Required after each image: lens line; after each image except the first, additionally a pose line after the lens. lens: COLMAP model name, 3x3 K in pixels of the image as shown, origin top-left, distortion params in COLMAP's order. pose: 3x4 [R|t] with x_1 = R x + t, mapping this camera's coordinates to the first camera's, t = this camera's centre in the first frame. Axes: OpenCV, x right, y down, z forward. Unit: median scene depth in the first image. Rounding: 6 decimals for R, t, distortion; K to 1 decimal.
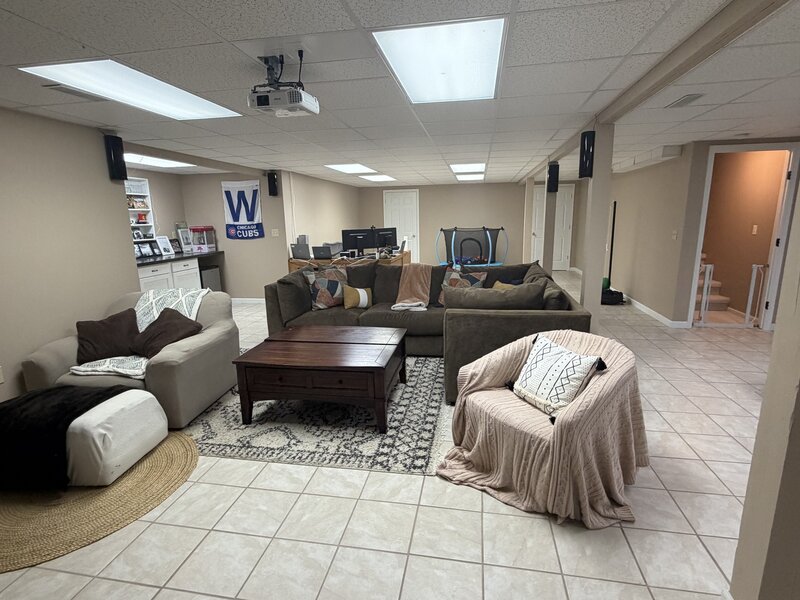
lens RADIAL K [[416.8, 0, 407.7], [0, 416.8, 304.5], [0, 0, 1]] dist [0.003478, 0.001905]
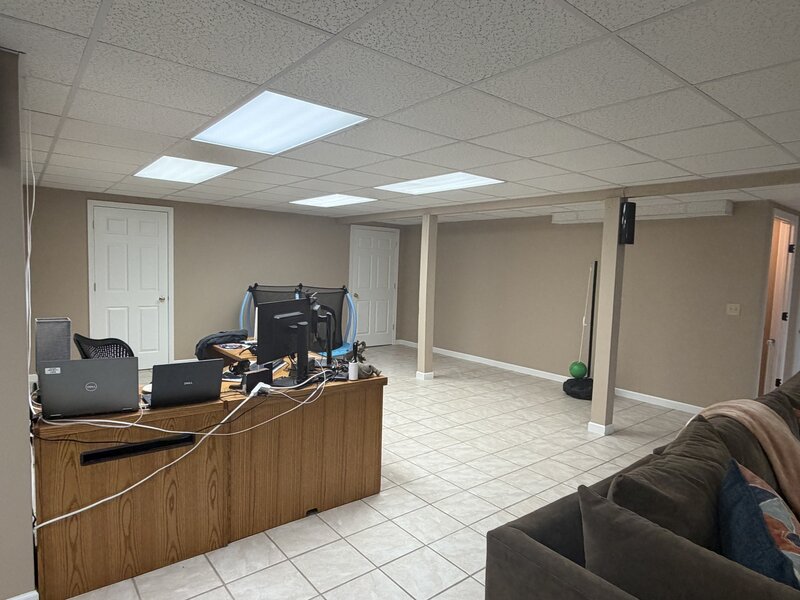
lens RADIAL K [[481.9, 0, 400.5], [0, 481.9, 303.0], [0, 0, 1]] dist [0.004446, 0.000629]
pose [[0.659603, -0.018399, 0.751389, -0.385784], [0.110237, 0.991258, -0.072498, -0.145563], [-0.743486, 0.130651, 0.655865, 0.689847]]
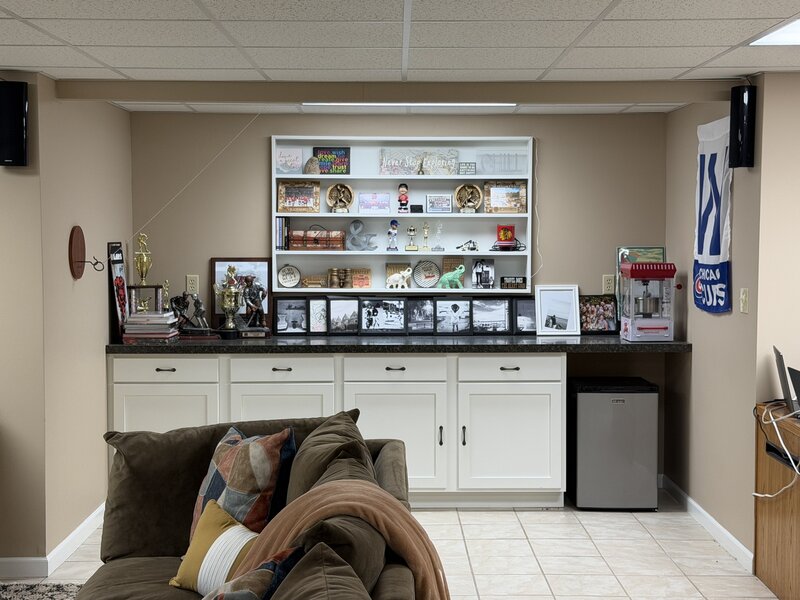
lens RADIAL K [[1219.5, 0, 403.3], [0, 1219.5, 301.7], [0, 0, 1]] dist [0.134739, 0.000000]
pose [[0.178357, 0.077864, -0.980880, 0.450408], [-0.212128, 0.976466, 0.038942, -0.161459], [0.960828, 0.201126, 0.190677, 0.661903]]
